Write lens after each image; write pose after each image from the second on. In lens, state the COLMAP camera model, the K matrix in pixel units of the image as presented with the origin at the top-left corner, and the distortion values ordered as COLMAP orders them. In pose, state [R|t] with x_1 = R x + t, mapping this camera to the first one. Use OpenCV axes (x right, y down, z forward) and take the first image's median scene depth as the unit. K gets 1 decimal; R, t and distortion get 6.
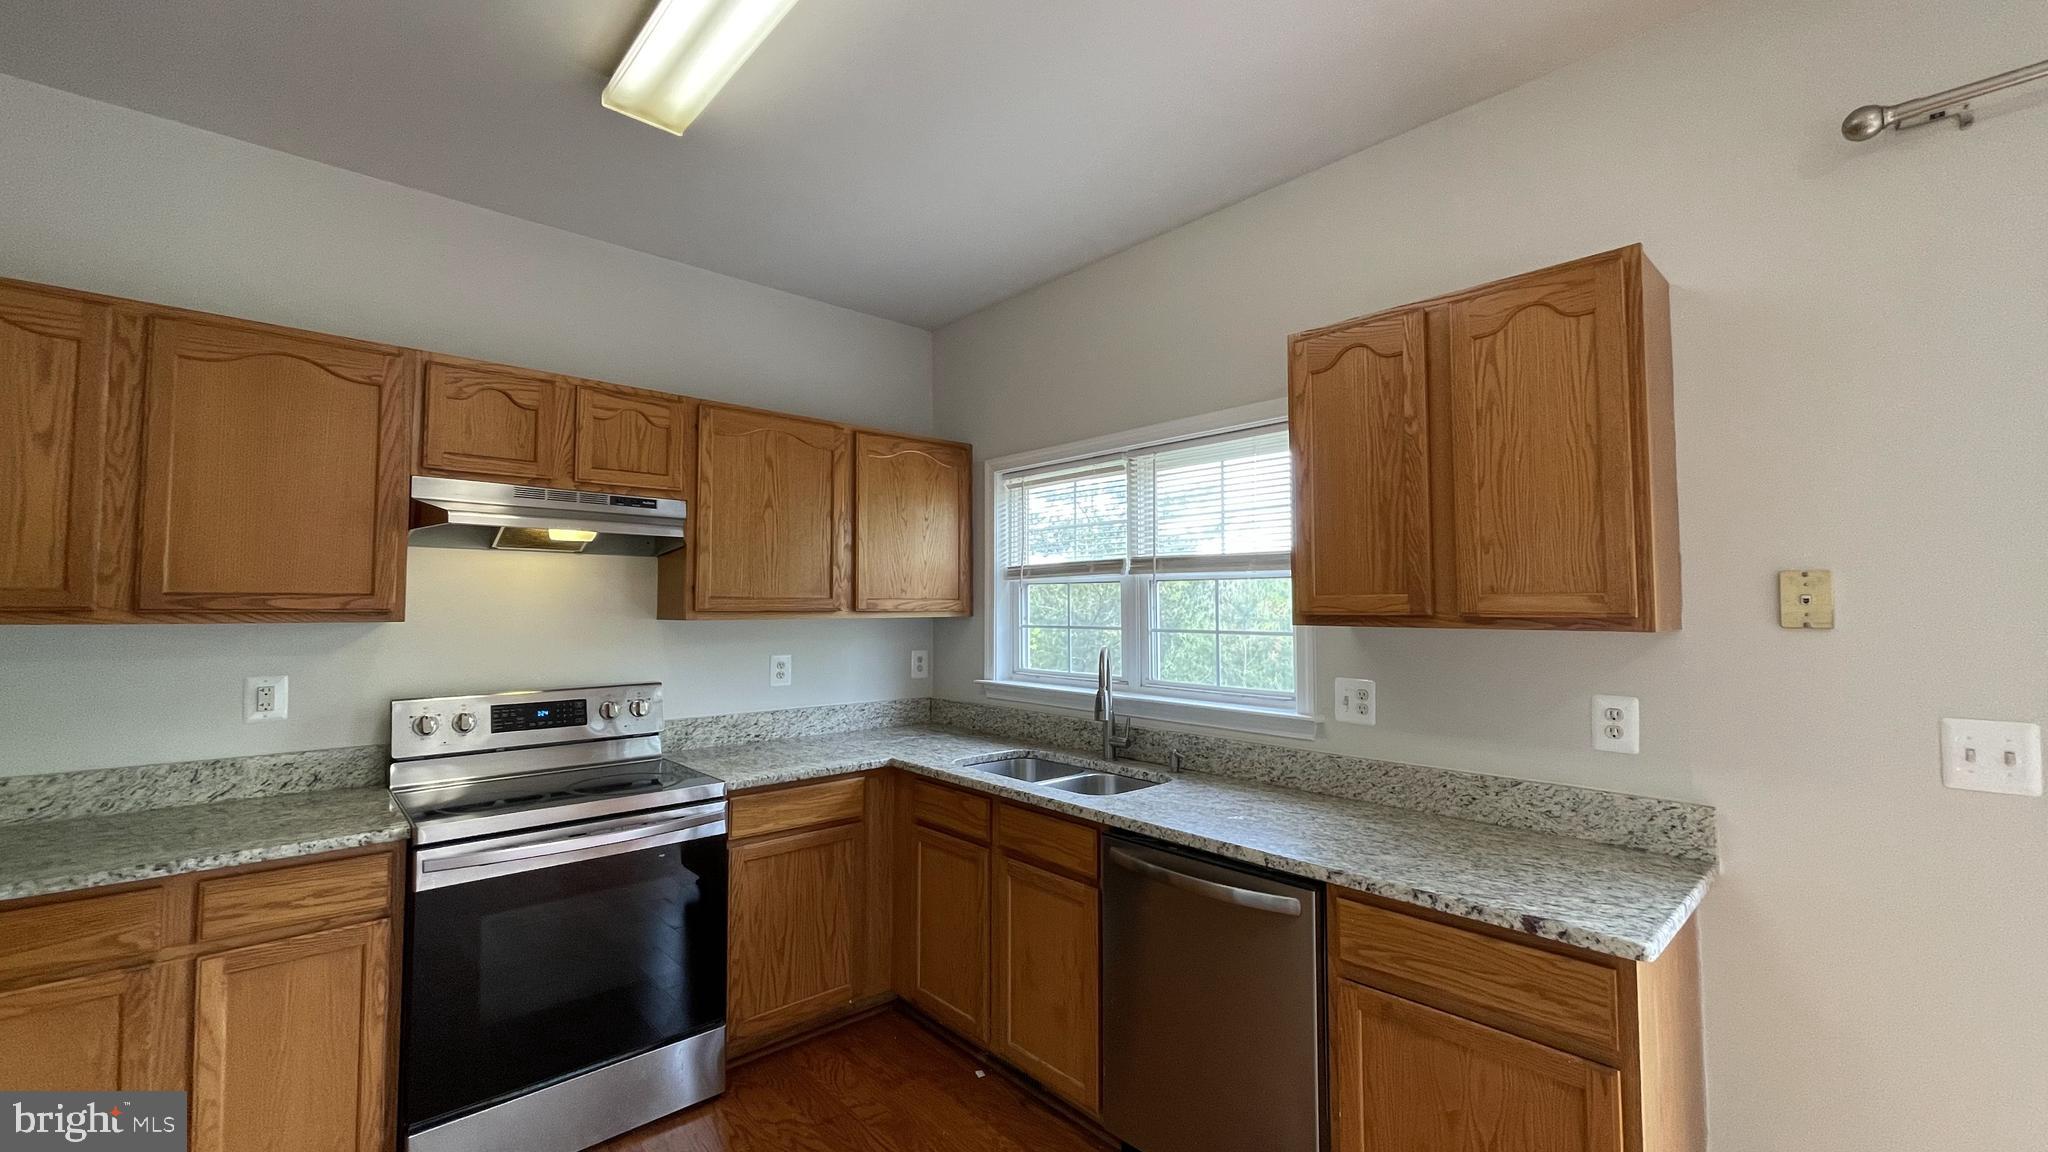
lens RADIAL K [[825.7, 0, 1024.2], [0, 825.7, 571.0], [0, 0, 1]] dist [0.000328, -0.000585]
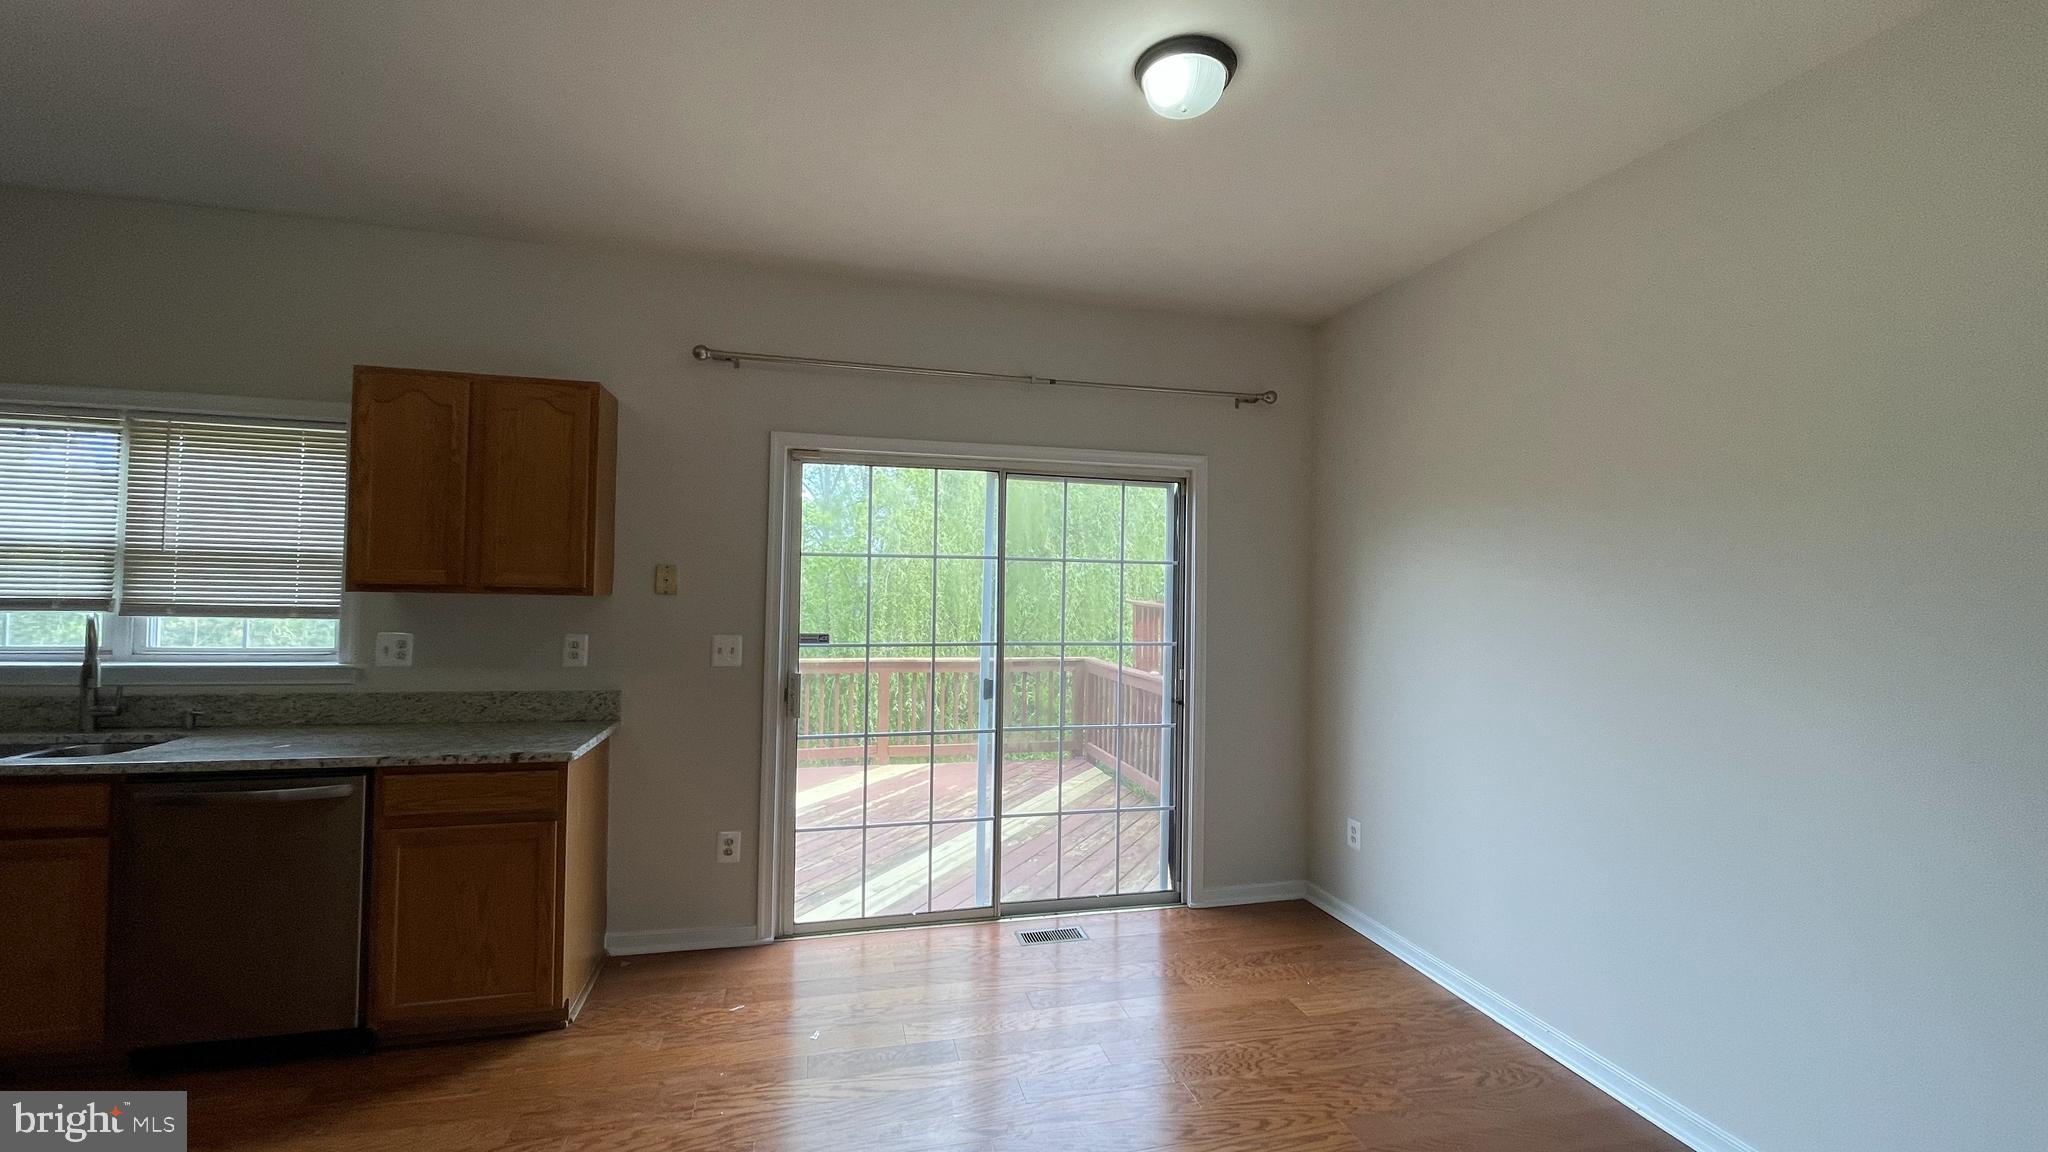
lens RADIAL K [[825.7, 0, 1018.2], [0, 825.7, 569.8], [0, 0, 1]] dist [0.000328, -0.000585]
pose [[0.484860, 0.029897, 0.874081, -0.287960], [-0.057946, 0.998318, -0.002003, -0.025770], [-0.872670, -0.049679, 0.485776, -0.530729]]
